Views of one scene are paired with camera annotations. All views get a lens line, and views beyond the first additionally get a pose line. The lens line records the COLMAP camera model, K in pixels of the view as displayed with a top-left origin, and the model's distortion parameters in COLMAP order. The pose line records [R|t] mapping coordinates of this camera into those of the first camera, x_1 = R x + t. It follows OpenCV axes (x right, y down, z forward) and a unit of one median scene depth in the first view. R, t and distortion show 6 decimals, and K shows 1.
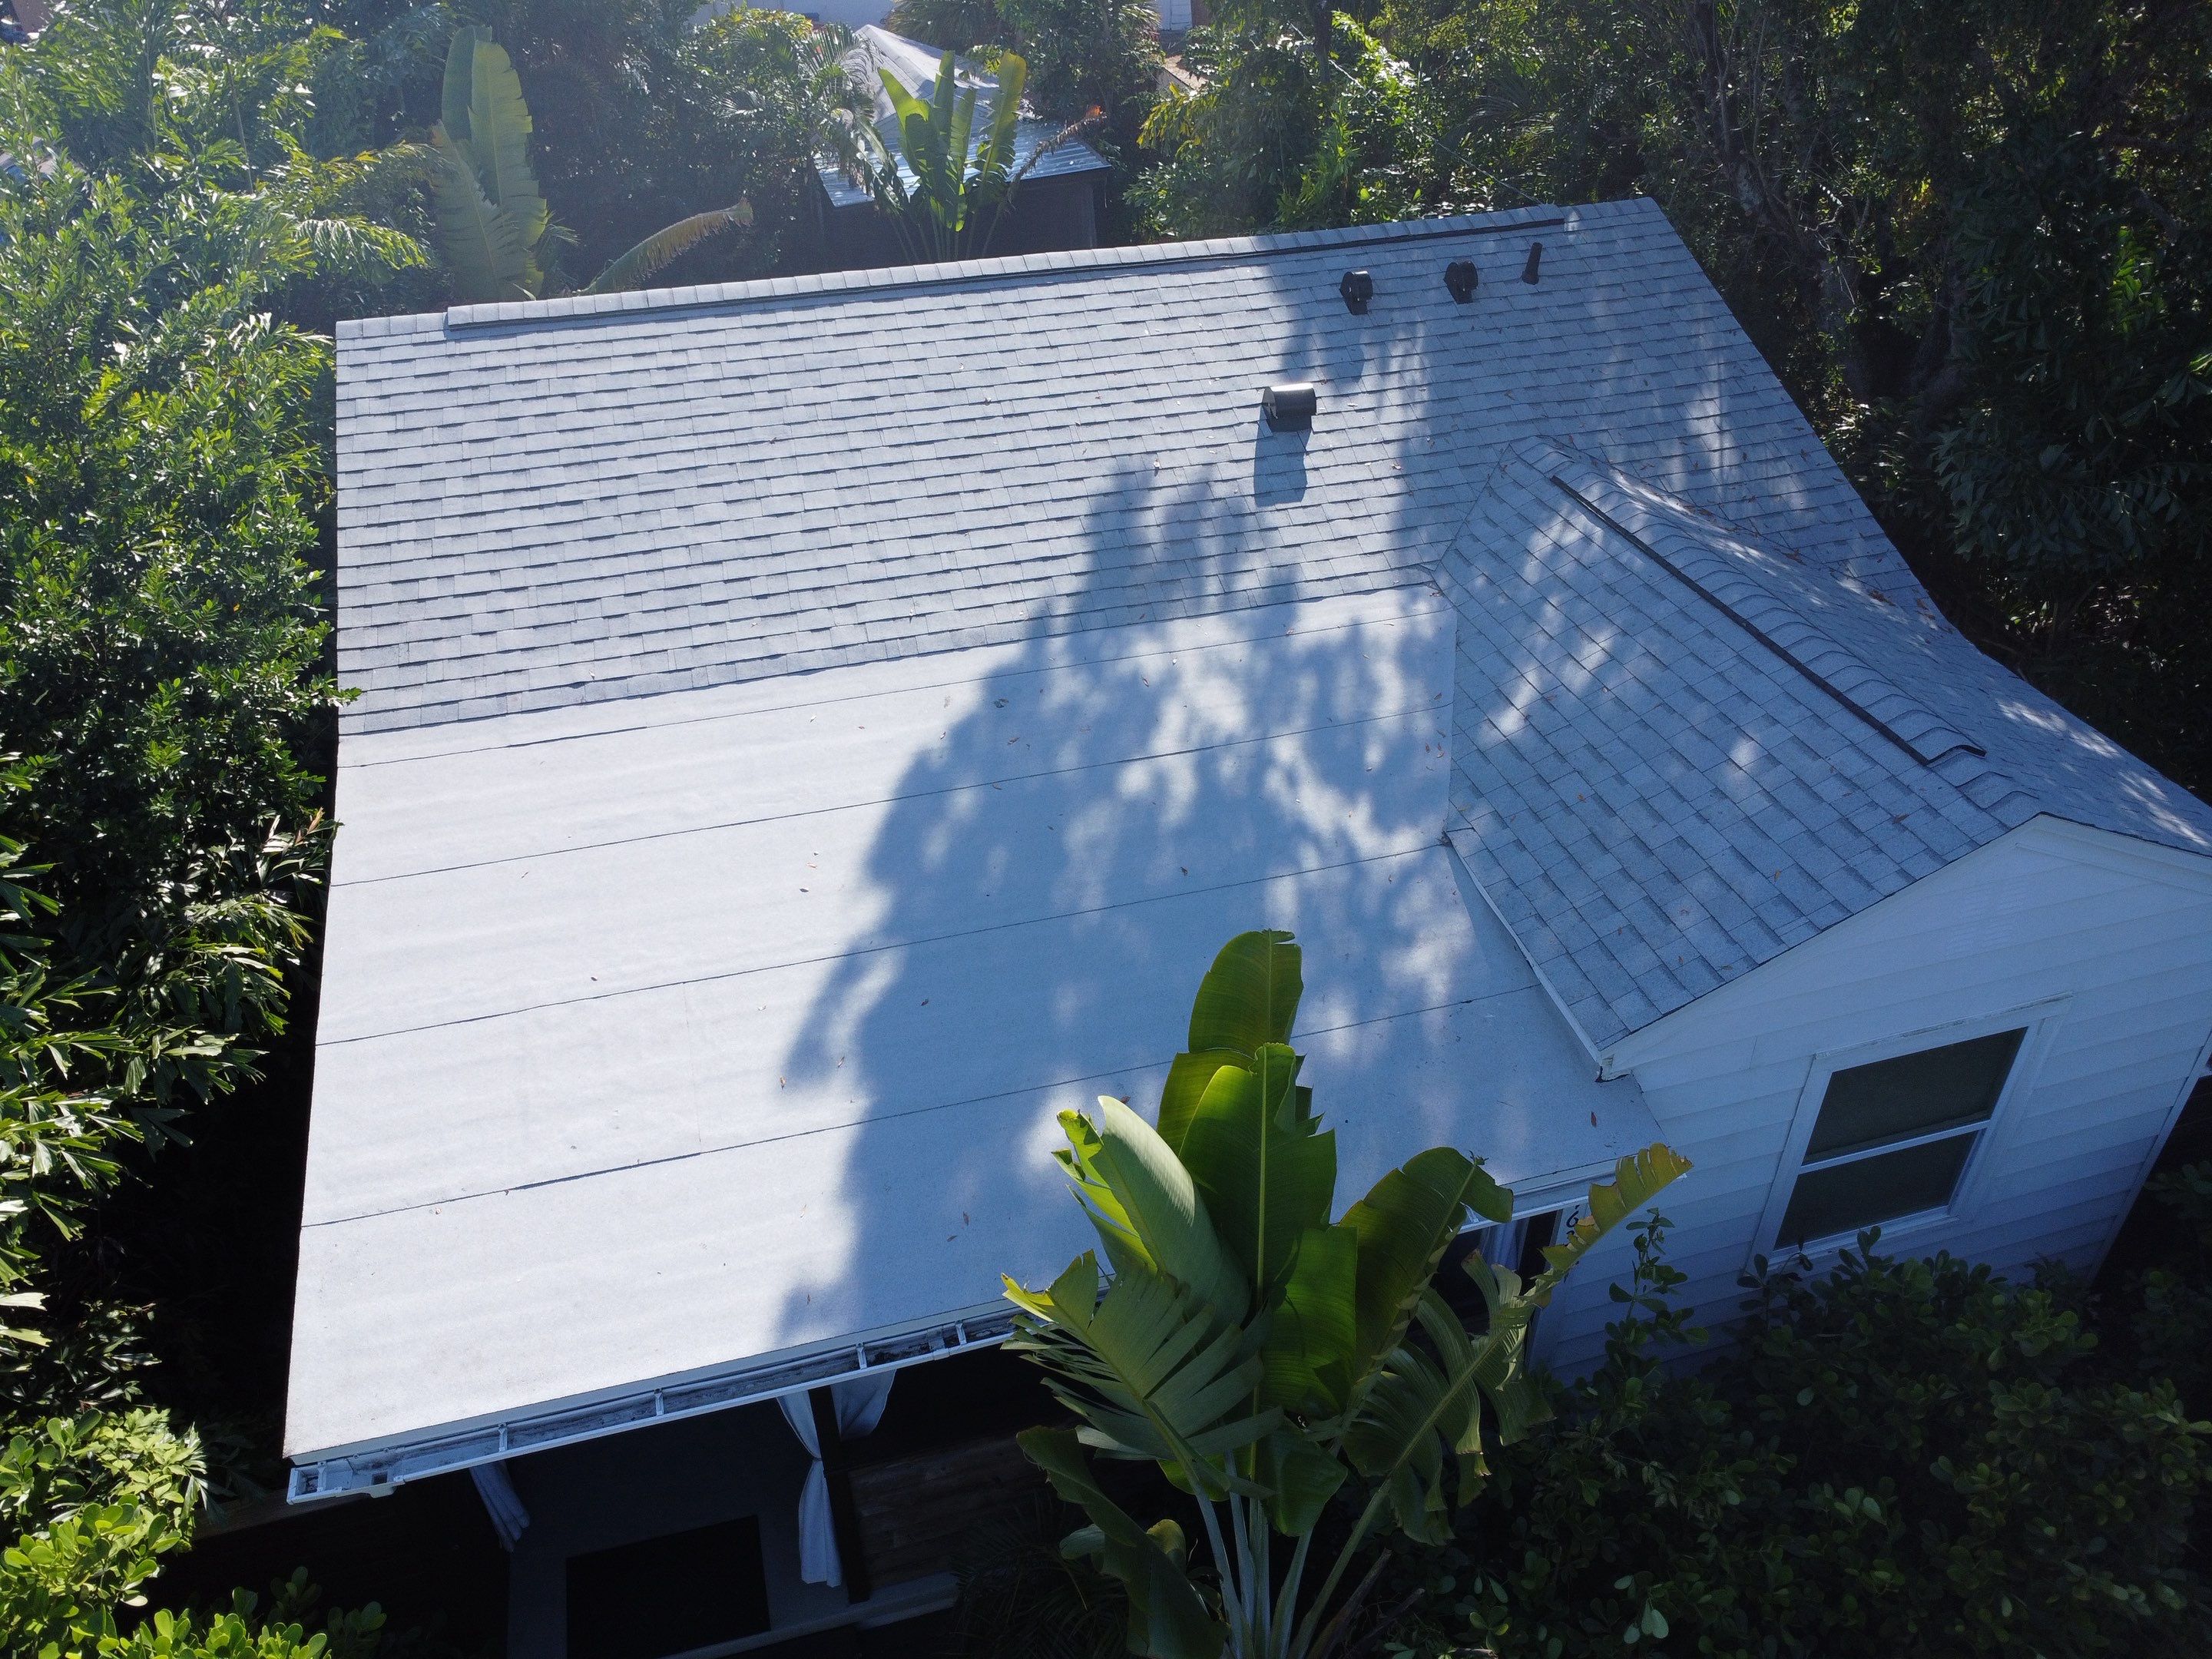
lens RADIAL K [[1584.9, 0, 1103.3], [0, 1584.9, 830.6], [0, 0, 1]] dist [-0.023951, -0.003453]
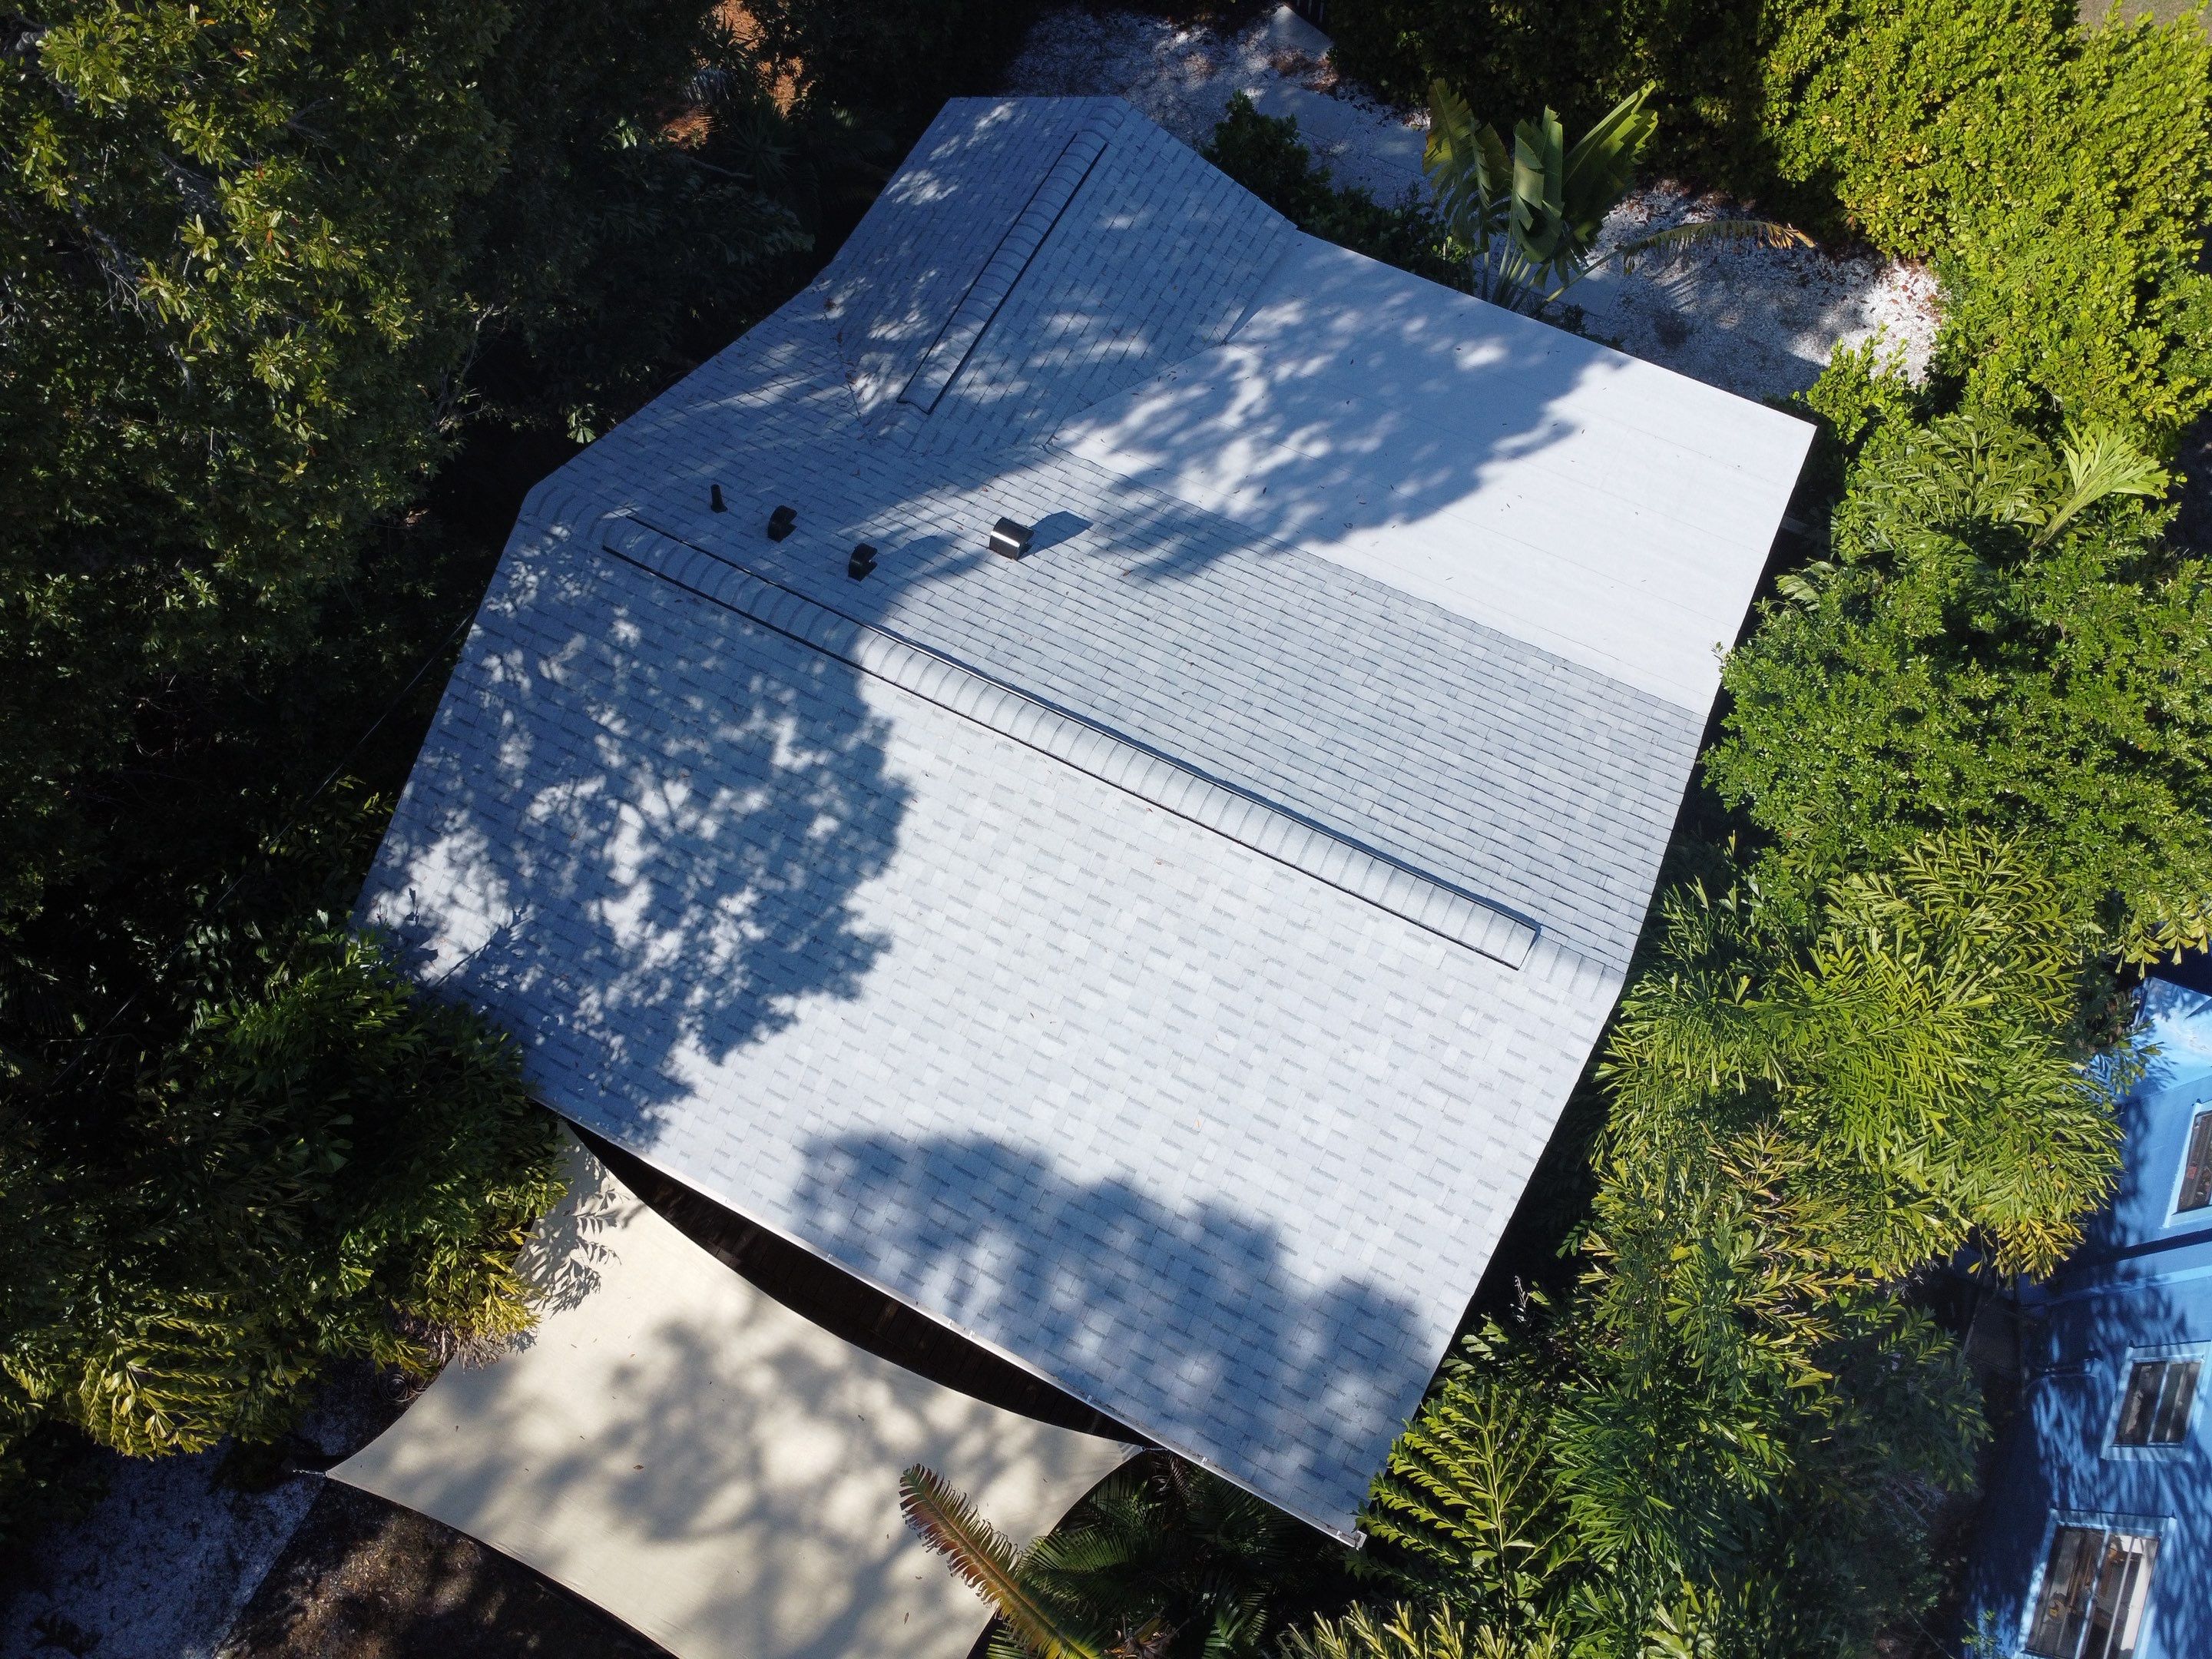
lens RADIAL K [[1584.9, 0, 1106.9], [0, 1584.9, 818.5], [0, 0, 1]] dist [-0.023951, -0.003453]
pose [[-0.738336, -0.609668, 0.288383, -0.509498], [0.426278, -0.090502, 0.900054, -1.589814], [-0.522635, 0.787473, 0.326709, 0.796560]]
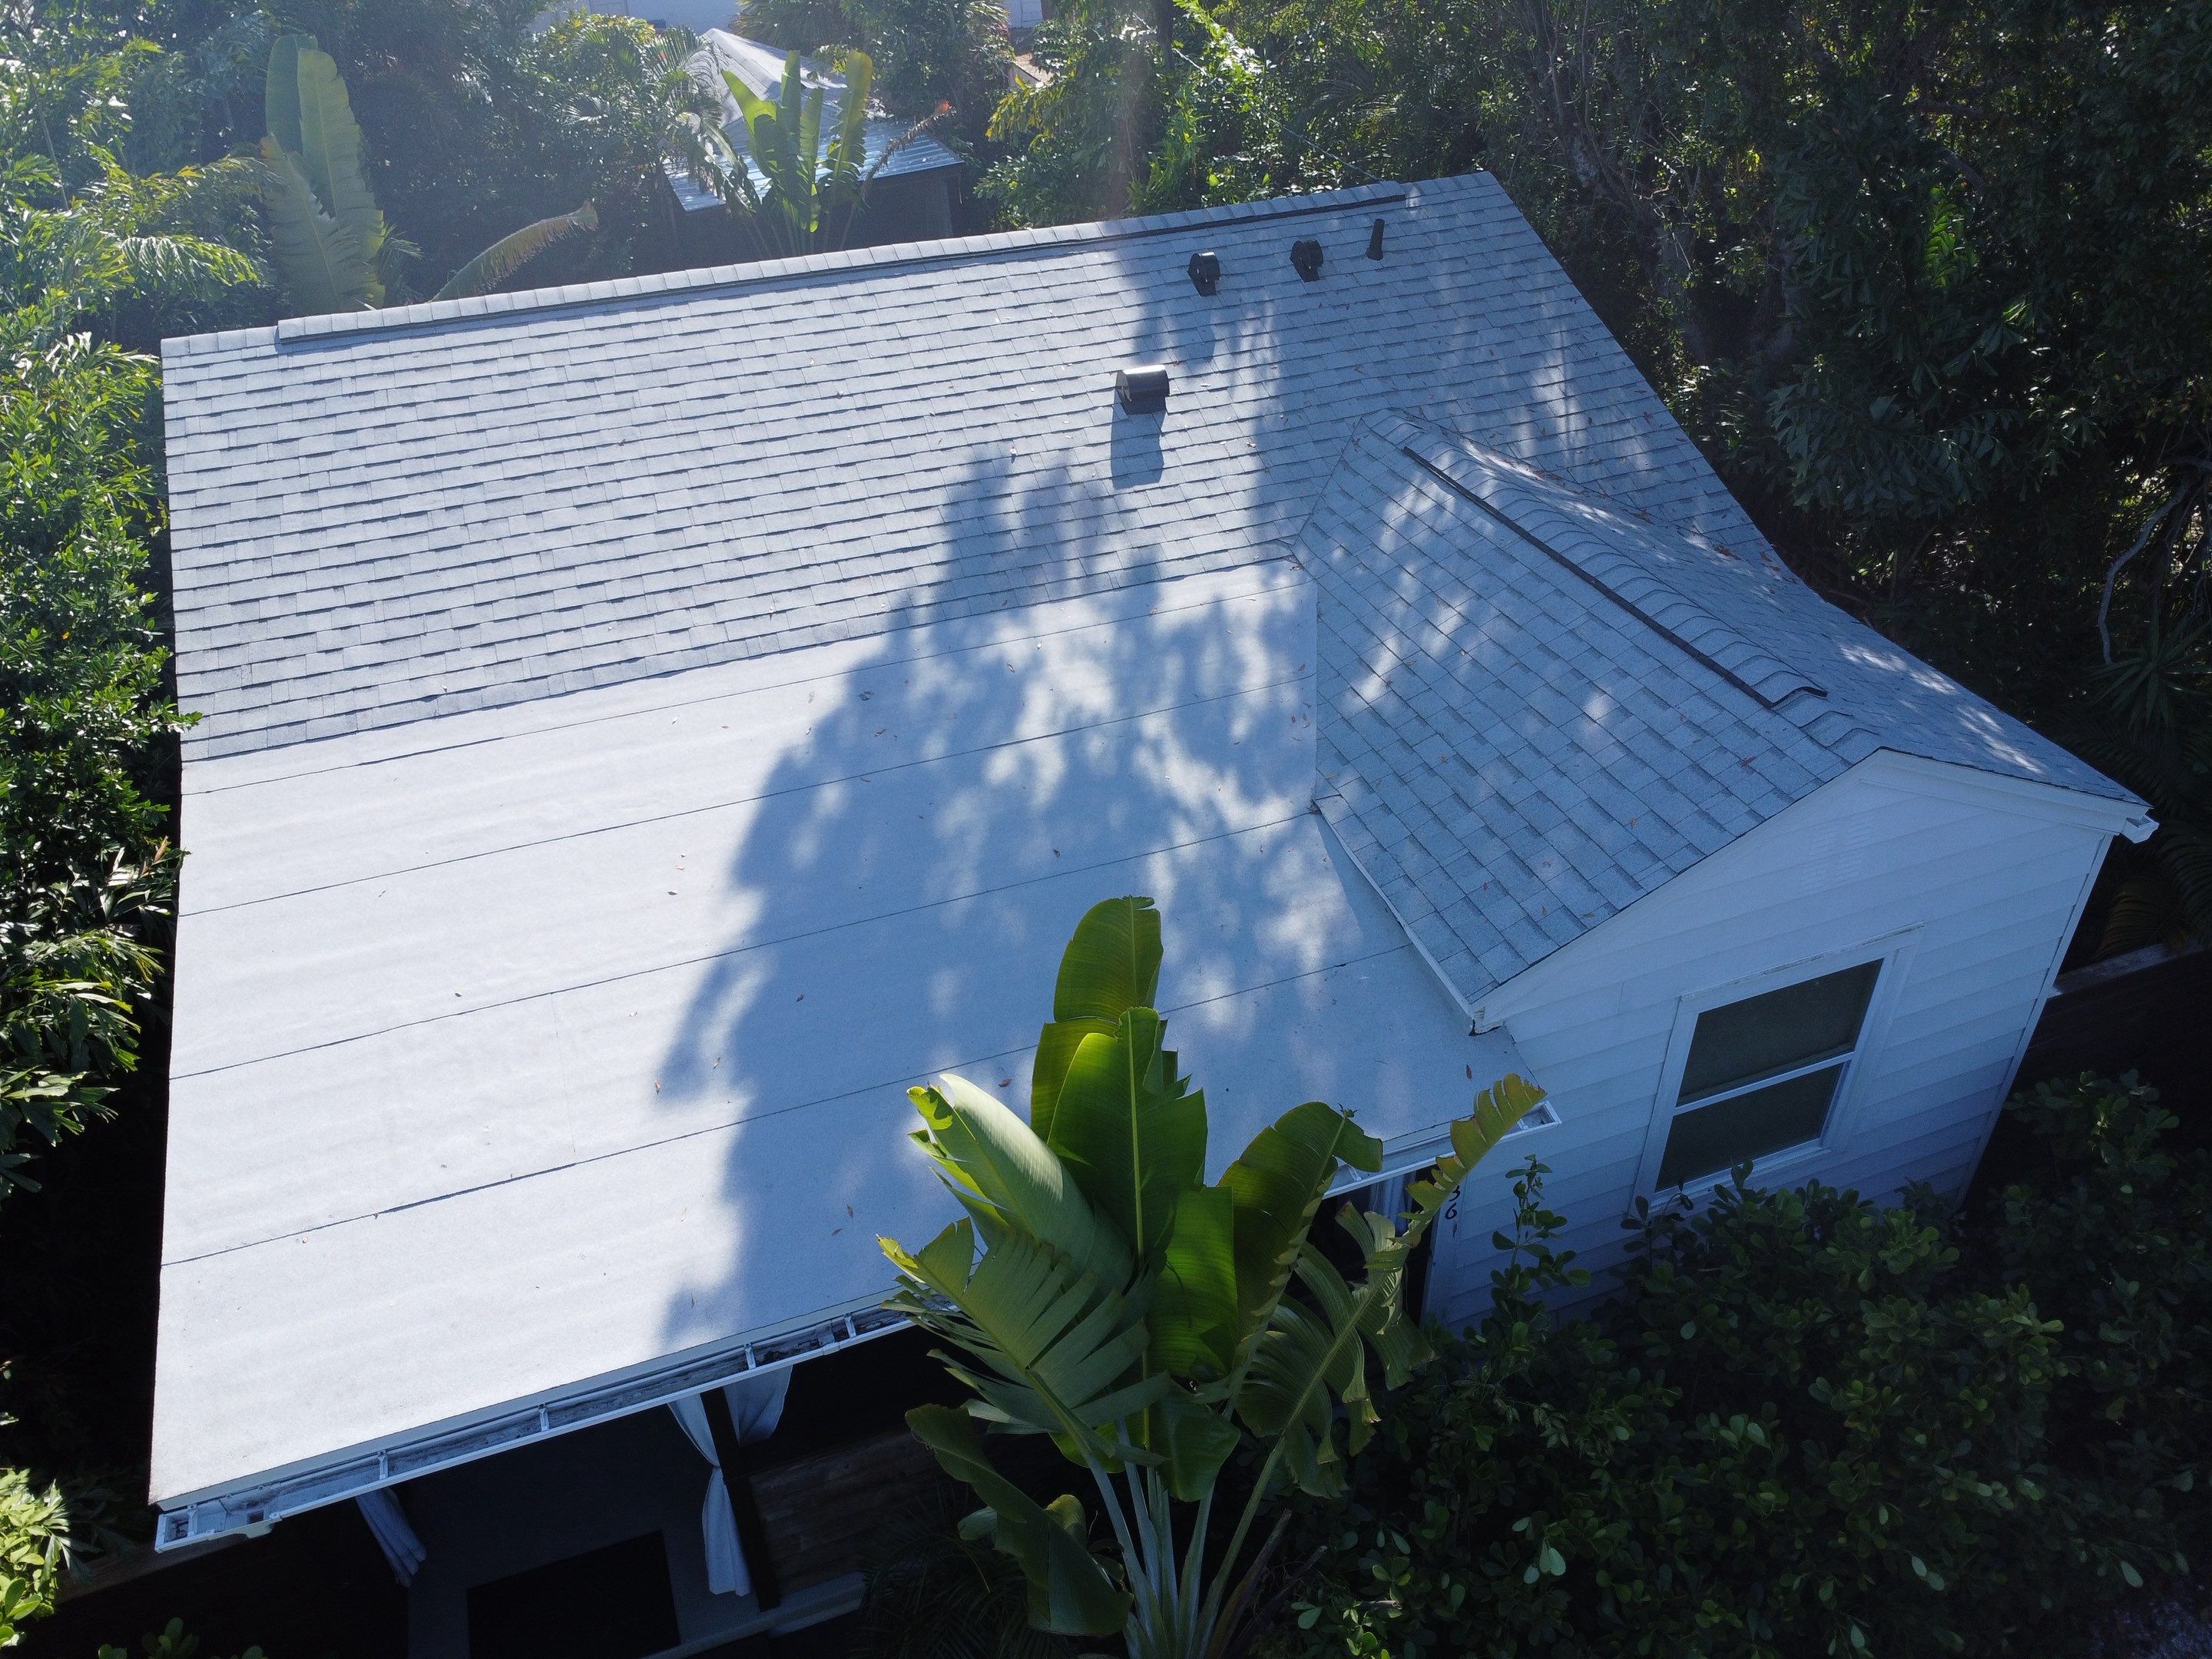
lens RADIAL K [[1584.9, 0, 1098.1], [0, 1584.9, 830.6], [0, 0, 1]] dist [-0.023951, -0.003453]
pose [[0.996631, -0.054402, 0.061382, 0.013967], [0.054391, 0.998518, 0.001847, 0.009549], [-0.061391, 0.001498, 0.998113, 0.000097]]
